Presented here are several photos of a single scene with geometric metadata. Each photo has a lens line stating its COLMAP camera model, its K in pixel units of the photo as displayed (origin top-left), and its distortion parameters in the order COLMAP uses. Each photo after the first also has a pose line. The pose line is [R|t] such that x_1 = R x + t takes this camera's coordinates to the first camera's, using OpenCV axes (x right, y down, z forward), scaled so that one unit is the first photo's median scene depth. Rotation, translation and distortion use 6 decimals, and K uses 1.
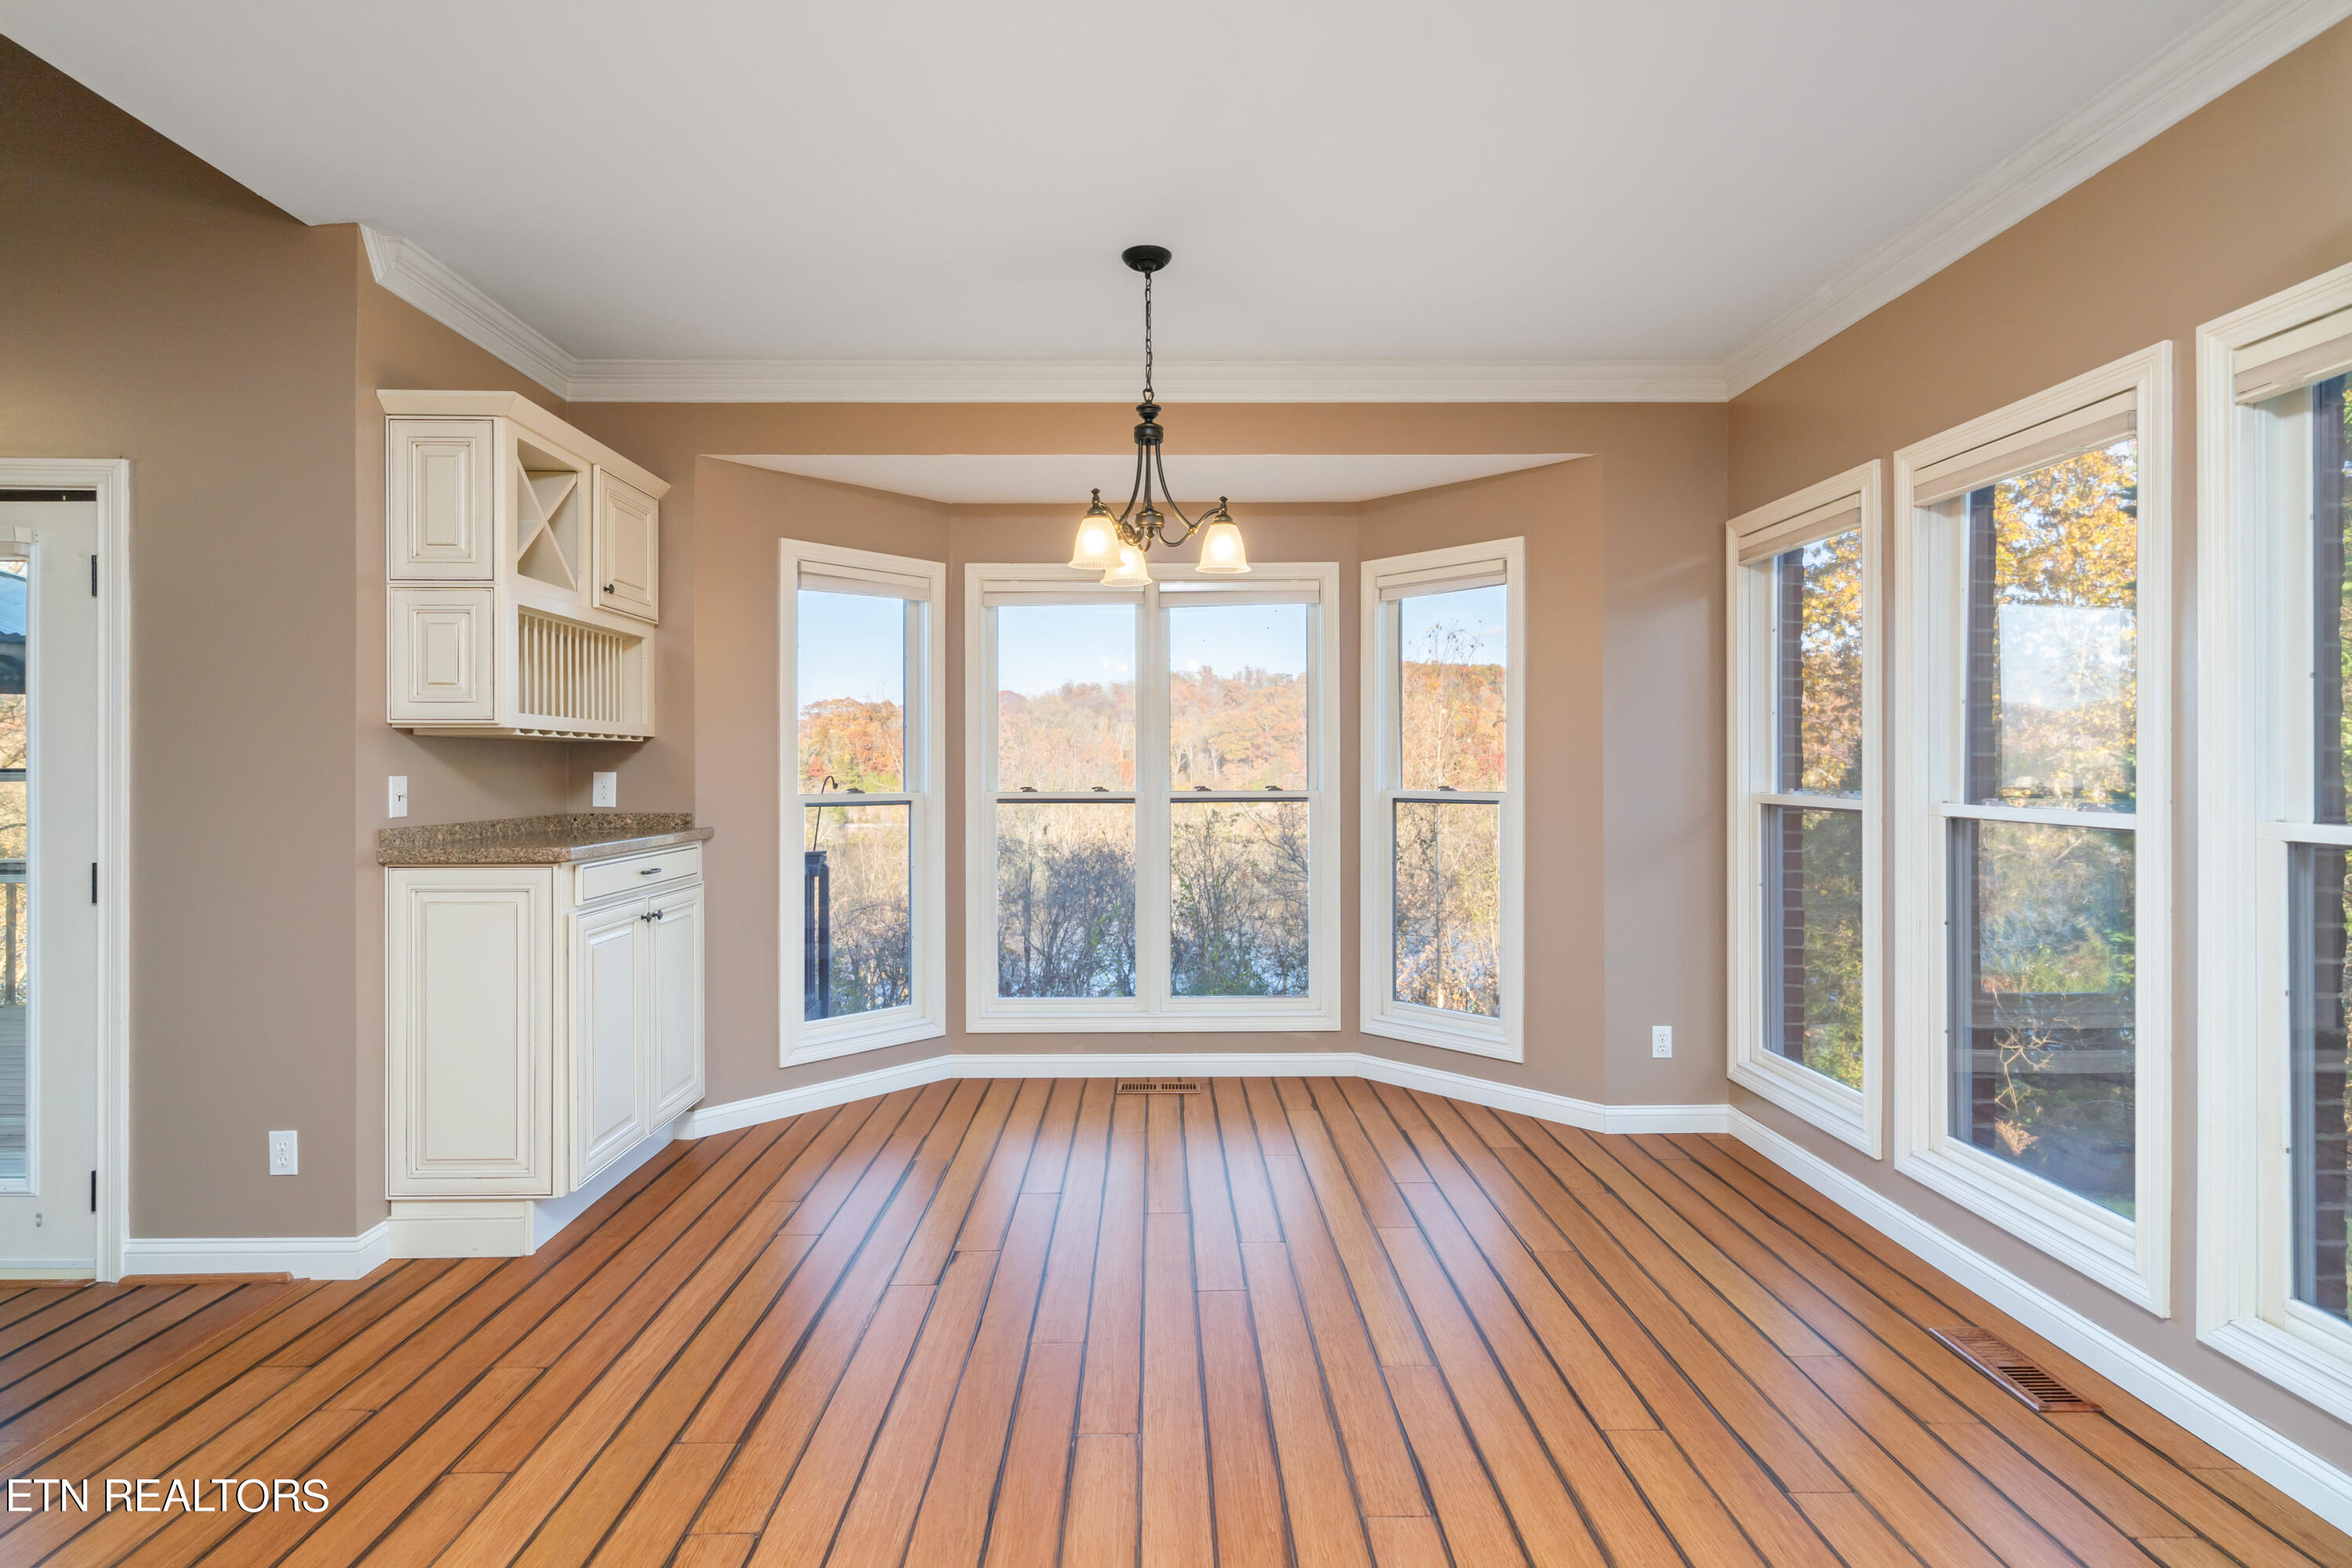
lens RADIAL K [[1153.0, 0, 1160.0], [0, 1153.0, 788.5], [0, 0, 1]] dist [0.002042, 0.000238]
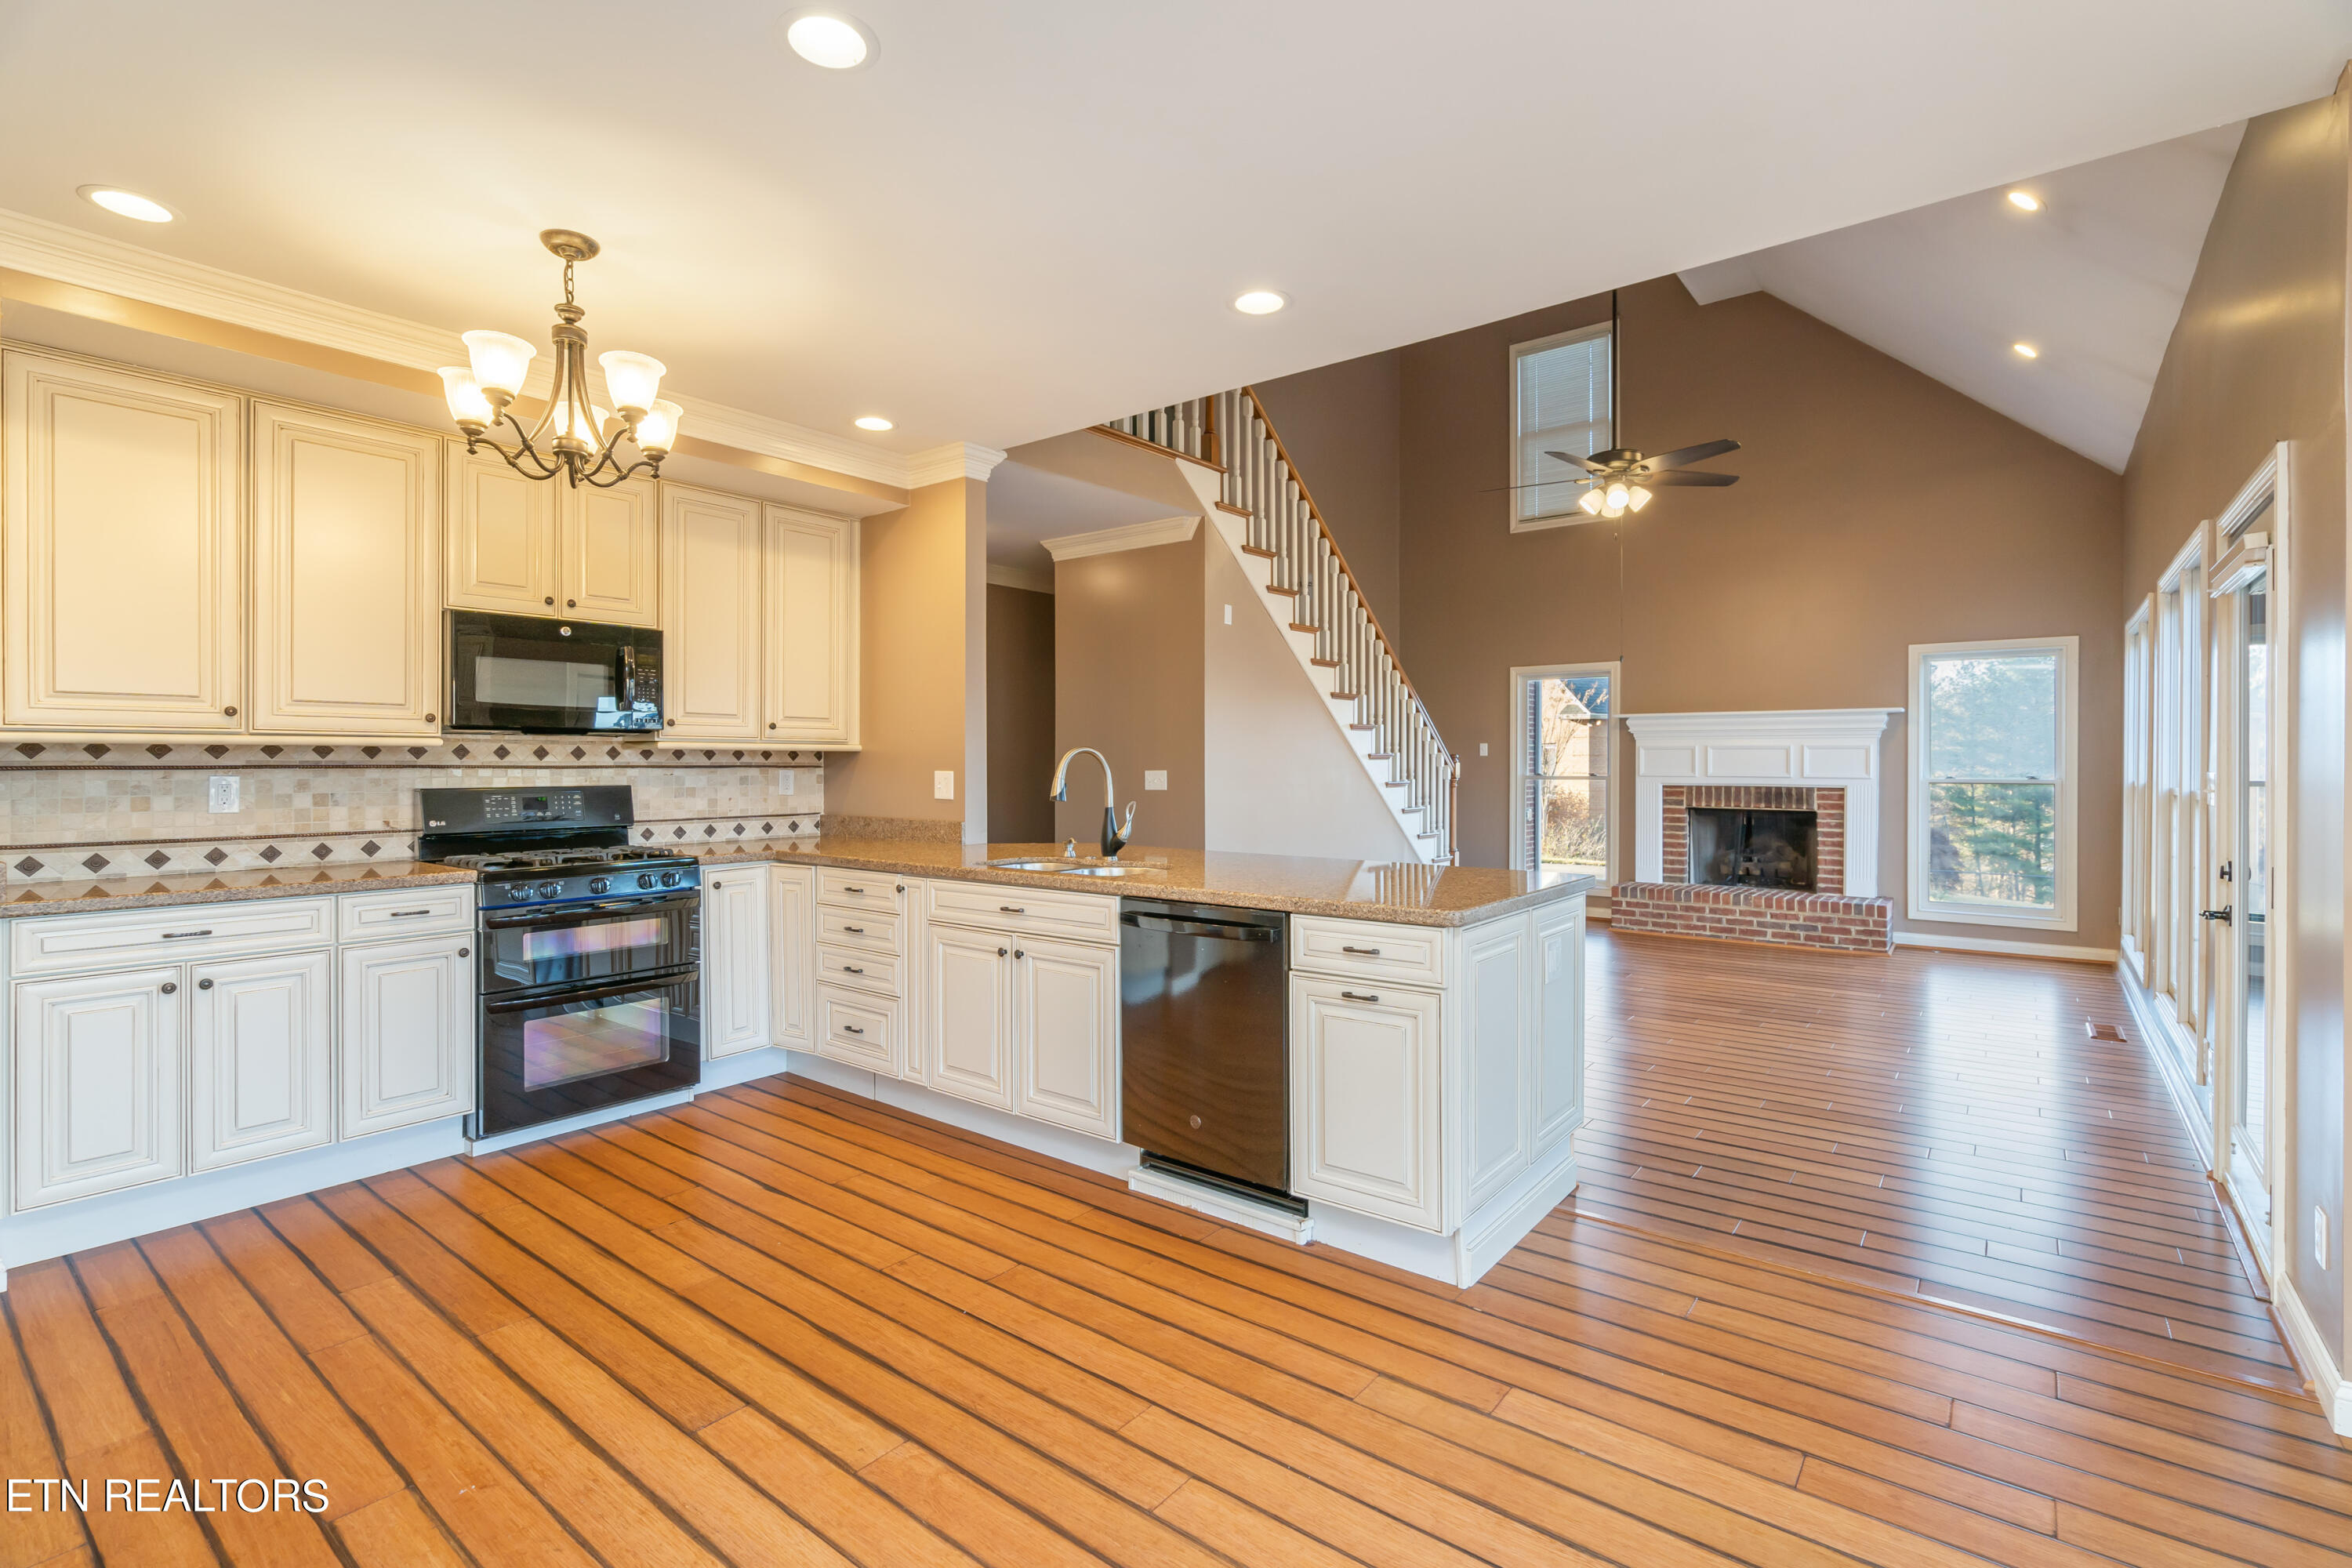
lens RADIAL K [[1076.5, 0, 1192.0], [0, 1076.5, 762.8], [0, 0, 1]] dist [-0.006210, 0.000532]
pose [[-0.618715, 0.000435, -0.785615, 0.265895], [-0.017977, 0.999730, 0.014711, -0.015987], [0.785410, 0.023225, -0.618540, 0.654657]]
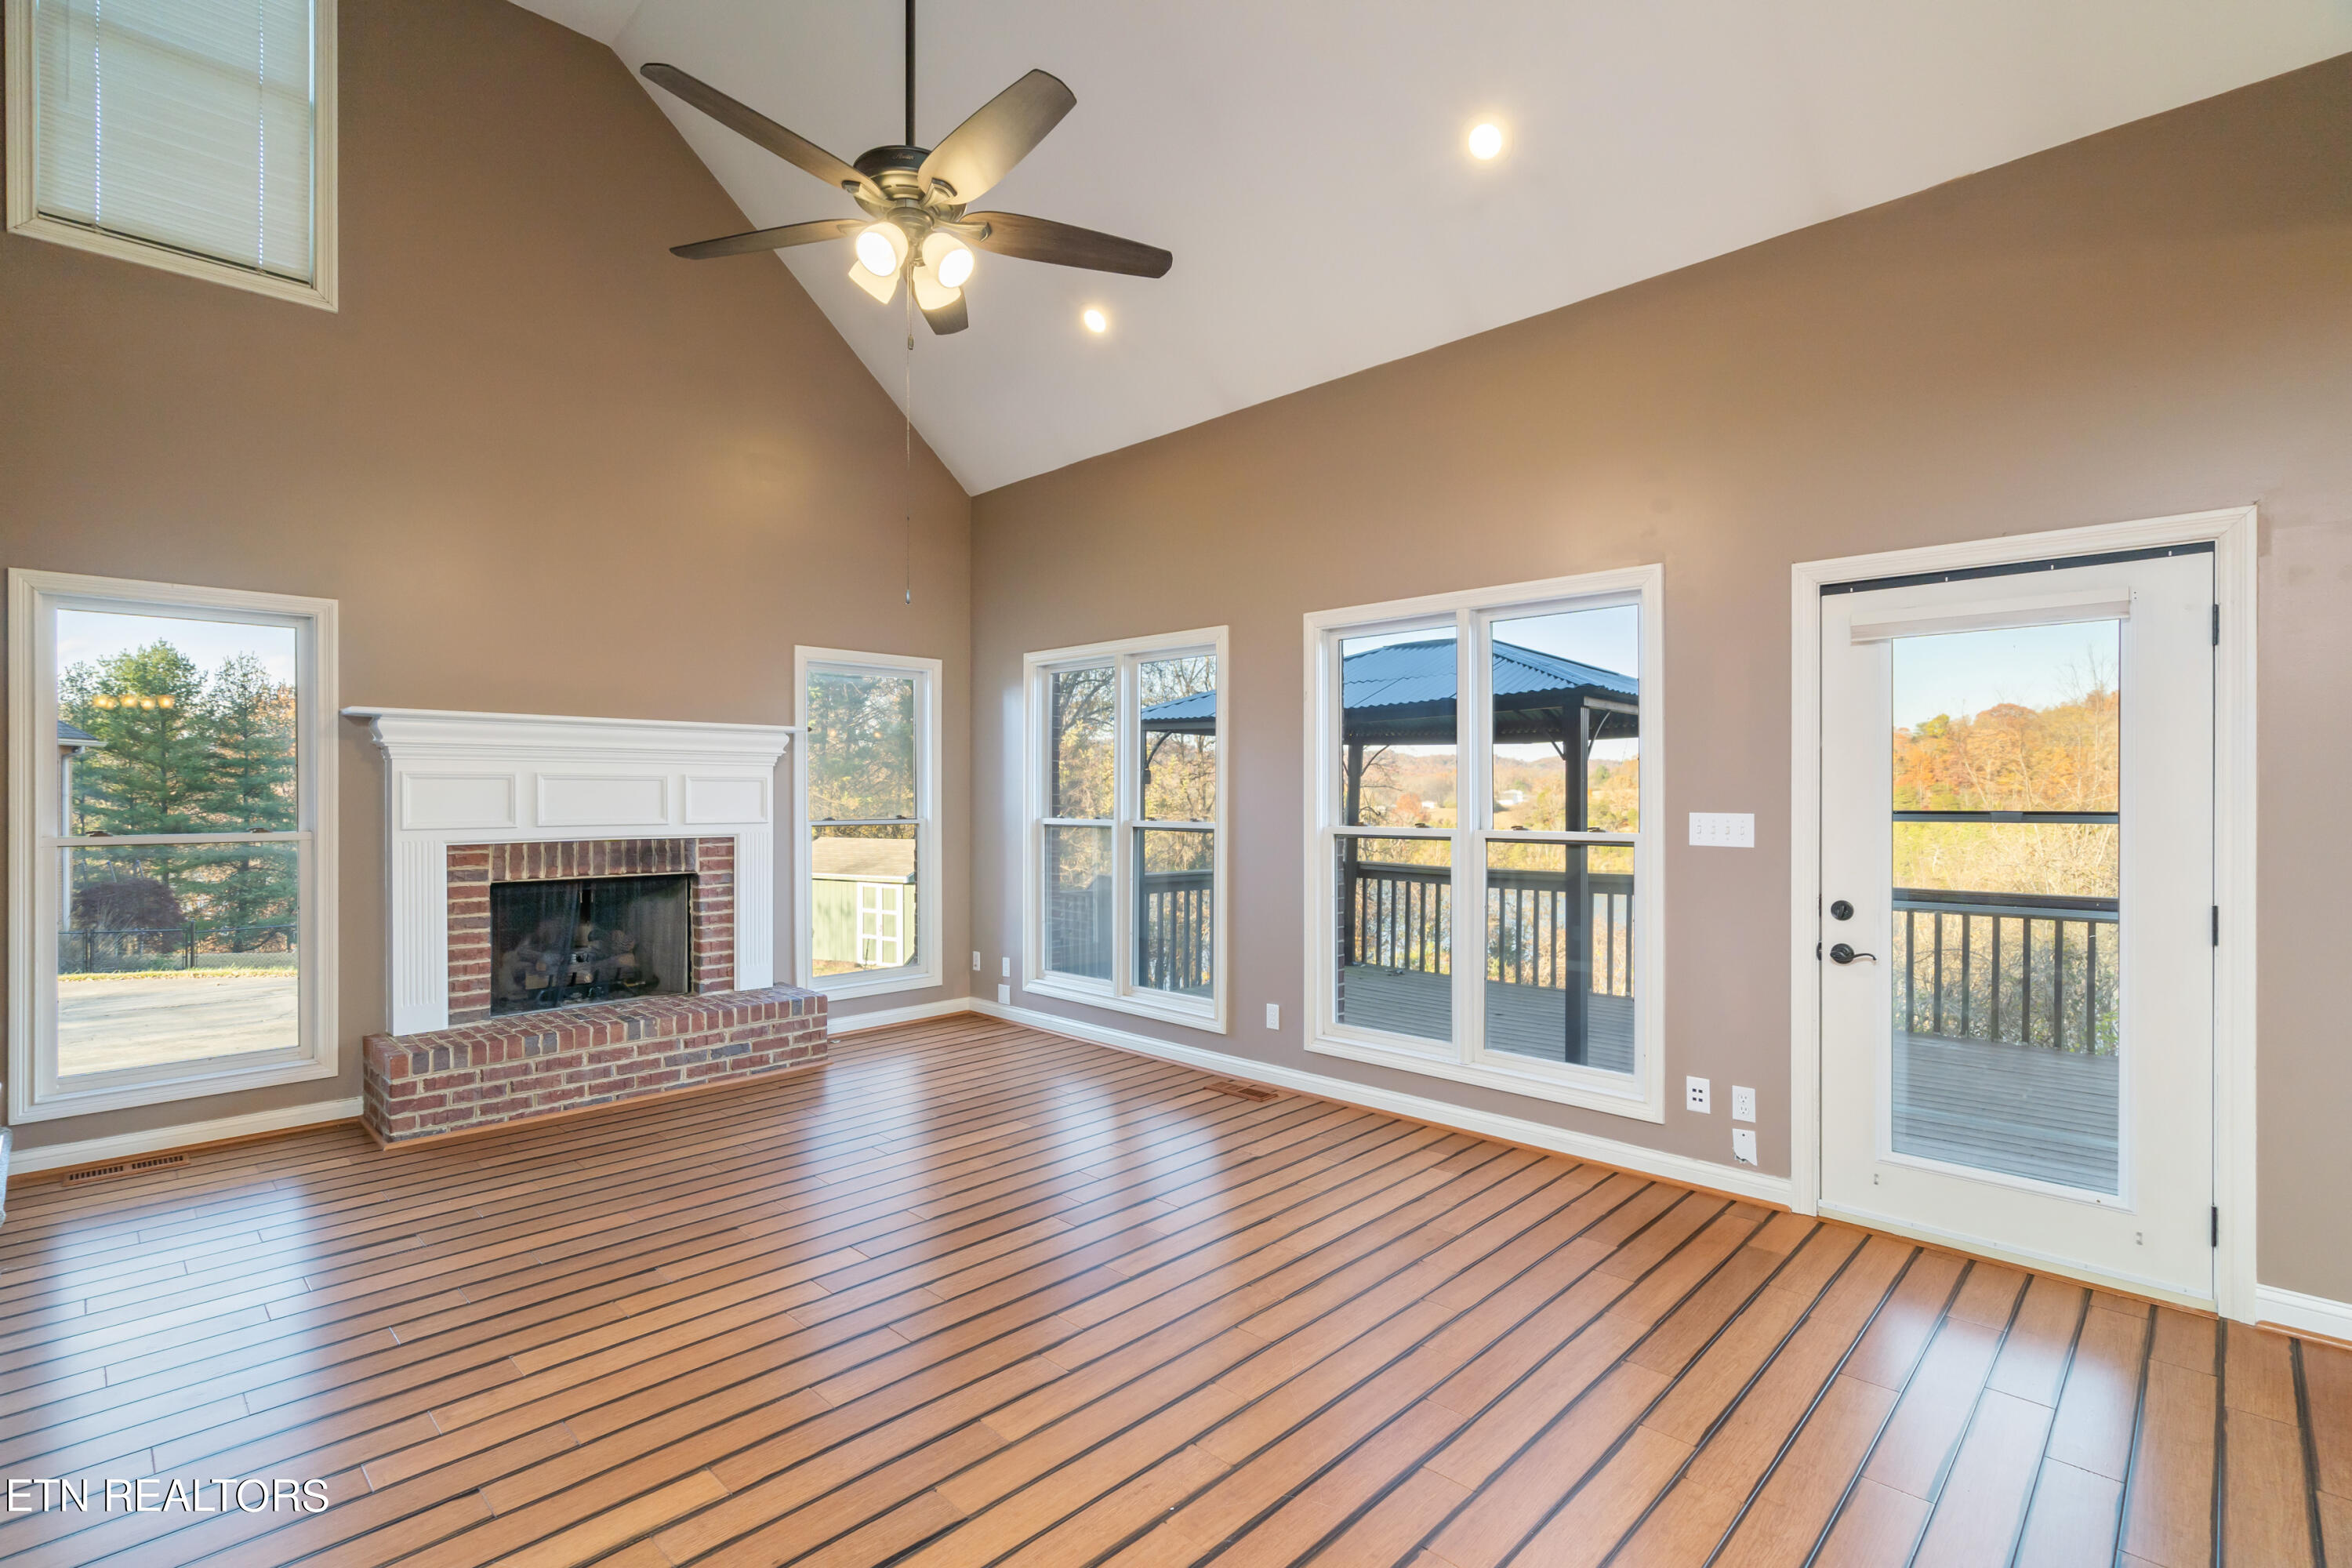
lens RADIAL K [[1076.5, 0, 1164.8], [0, 1076.5, 802.8], [0, 0, 1]] dist [-0.006210, 0.000532]
pose [[0.709254, 0.006989, -0.704919, -0.706415], [-0.013570, 0.999901, -0.003740, -0.008217], [0.704823, 0.012218, 0.709278, -0.258819]]
